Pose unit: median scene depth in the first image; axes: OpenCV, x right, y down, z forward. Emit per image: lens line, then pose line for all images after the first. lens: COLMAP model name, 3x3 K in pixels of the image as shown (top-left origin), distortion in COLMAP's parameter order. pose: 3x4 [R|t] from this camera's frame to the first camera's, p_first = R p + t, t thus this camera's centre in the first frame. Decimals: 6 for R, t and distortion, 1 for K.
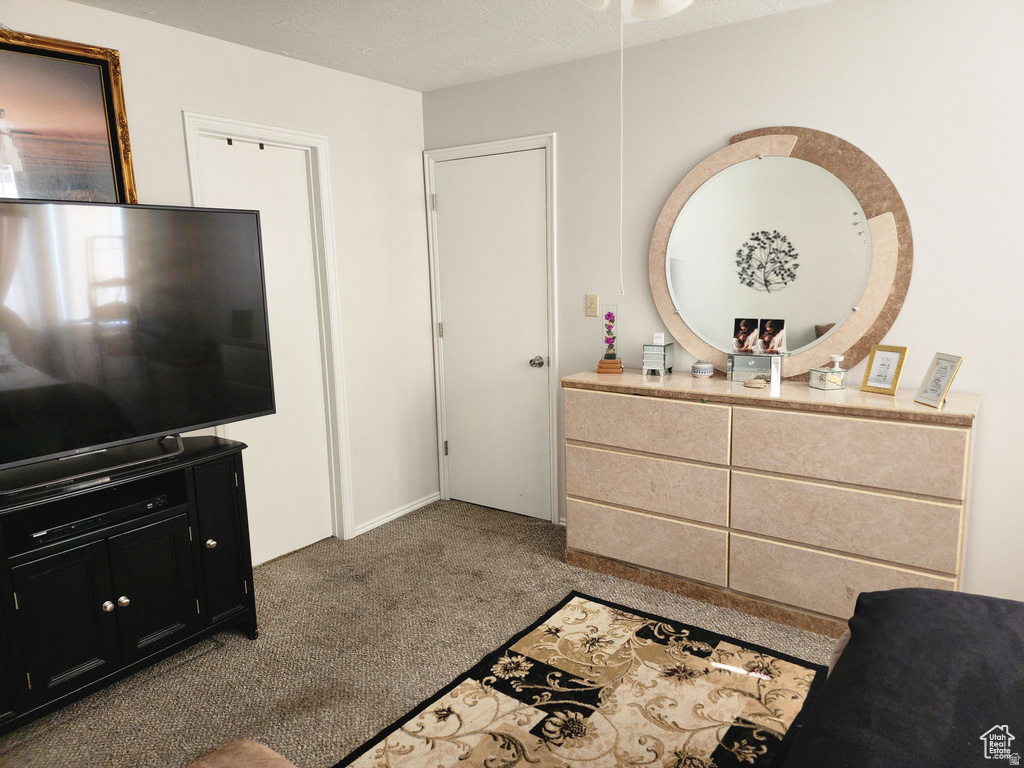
lens RADIAL K [[673.3, 0, 516.8], [0, 673.3, 377.0], [0, 0, 1]] dist [0.051112, -0.043994]
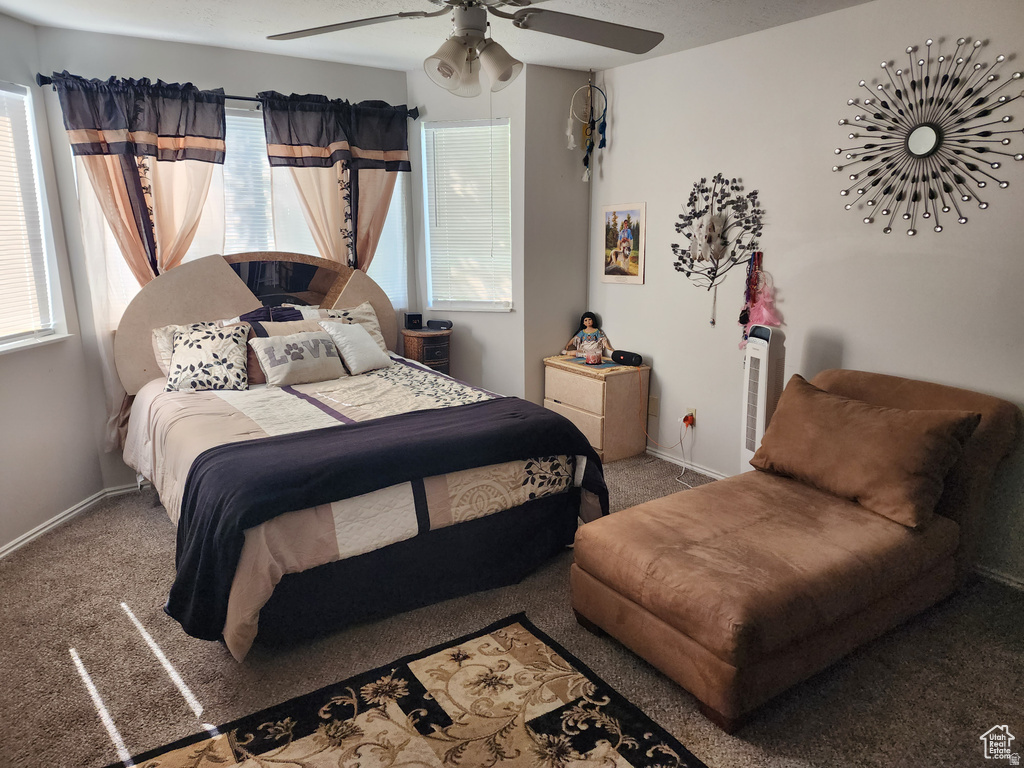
lens RADIAL K [[673.3, 0, 516.8], [0, 673.3, 377.0], [0, 0, 1]] dist [0.051112, -0.043994]
pose [[-0.929632, -0.056716, 0.364099, -0.249845], [0.083985, 0.929467, 0.359219, -0.207153], [-0.358791, 0.364520, -0.859299, 1.159914]]
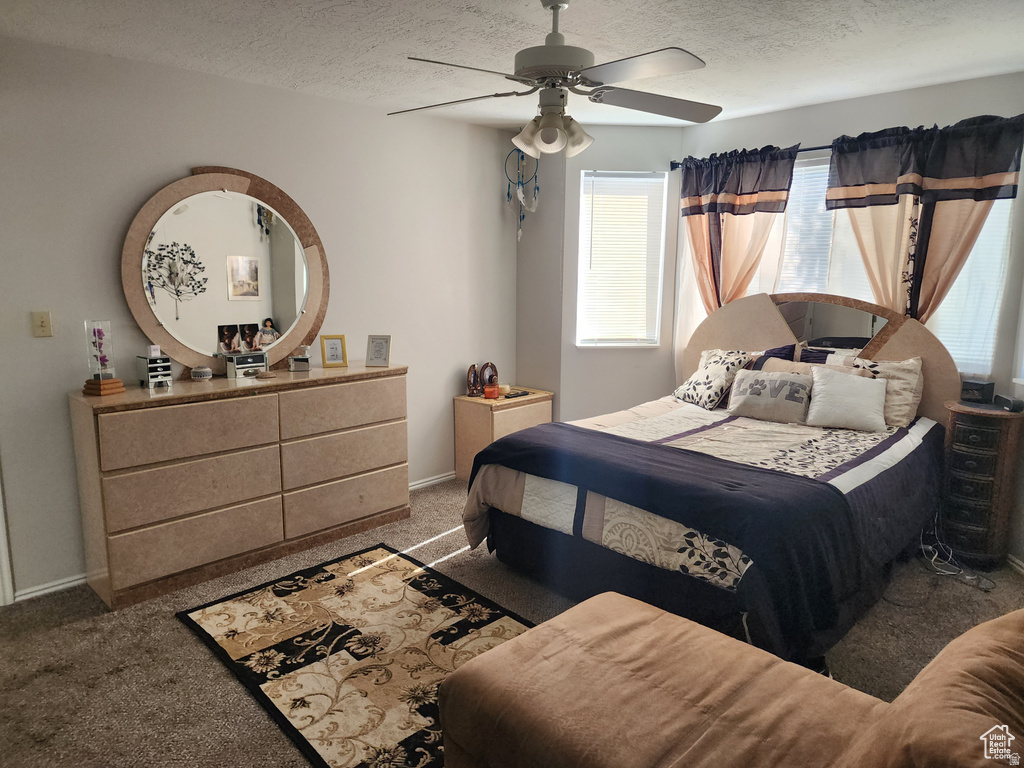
lens RADIAL K [[673.3, 0, 516.8], [0, 673.3, 377.0], [0, 0, 1]] dist [0.051112, -0.043994]
pose [[0.178280, -0.138602, 0.974169, -0.820214], [0.153958, 0.981765, 0.111508, -0.057191], [-0.971861, 0.130101, 0.196368, 0.321881]]
